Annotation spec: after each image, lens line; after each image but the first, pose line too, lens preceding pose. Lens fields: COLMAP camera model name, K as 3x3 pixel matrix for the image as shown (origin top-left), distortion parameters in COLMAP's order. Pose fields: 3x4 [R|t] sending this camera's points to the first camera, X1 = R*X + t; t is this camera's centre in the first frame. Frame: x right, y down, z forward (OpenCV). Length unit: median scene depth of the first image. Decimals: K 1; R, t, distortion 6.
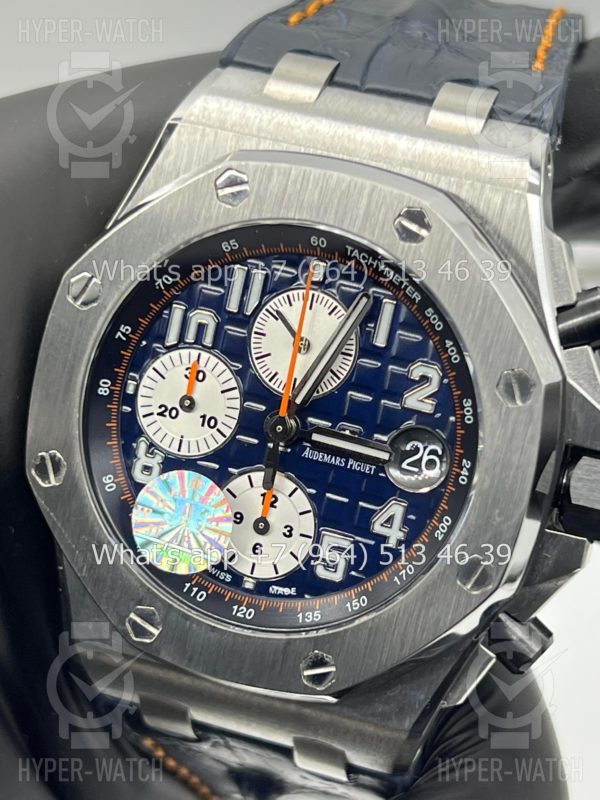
lens RADIAL K [[1893.0, 0, 294.7], [0, 1893.0, 397.3], [0, 0, 1]] dist [0.192855, 0.000000]
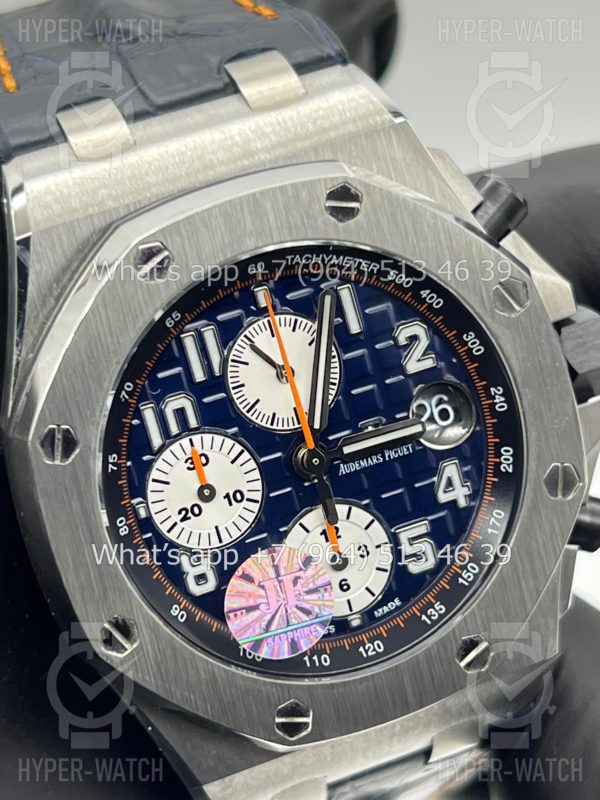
lens RADIAL K [[1893.0, 0, 296.0], [0, 1893.0, 403.0], [0, 0, 1]] dist [0.192855, 0.000000]
pose [[0.770526, -0.504050, 0.390159, -0.362418], [0.489711, 0.859939, 0.143832, -0.146188], [-0.408011, 0.080239, 0.909444, 0.143957]]
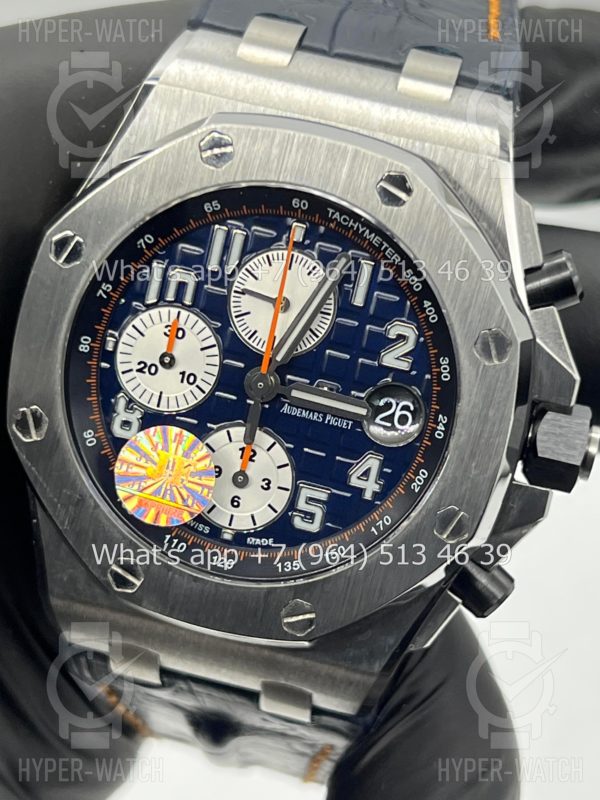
lens RADIAL K [[1893.0, 0, 299.1], [0, 1893.0, 404.5], [0, 0, 1]] dist [0.192855, 0.000000]
pose [[0.993668, -0.000384, 0.112353, -0.101597], [-0.003237, 0.999481, 0.032045, -0.005954], [-0.112307, -0.032206, 0.993152, -0.027127]]
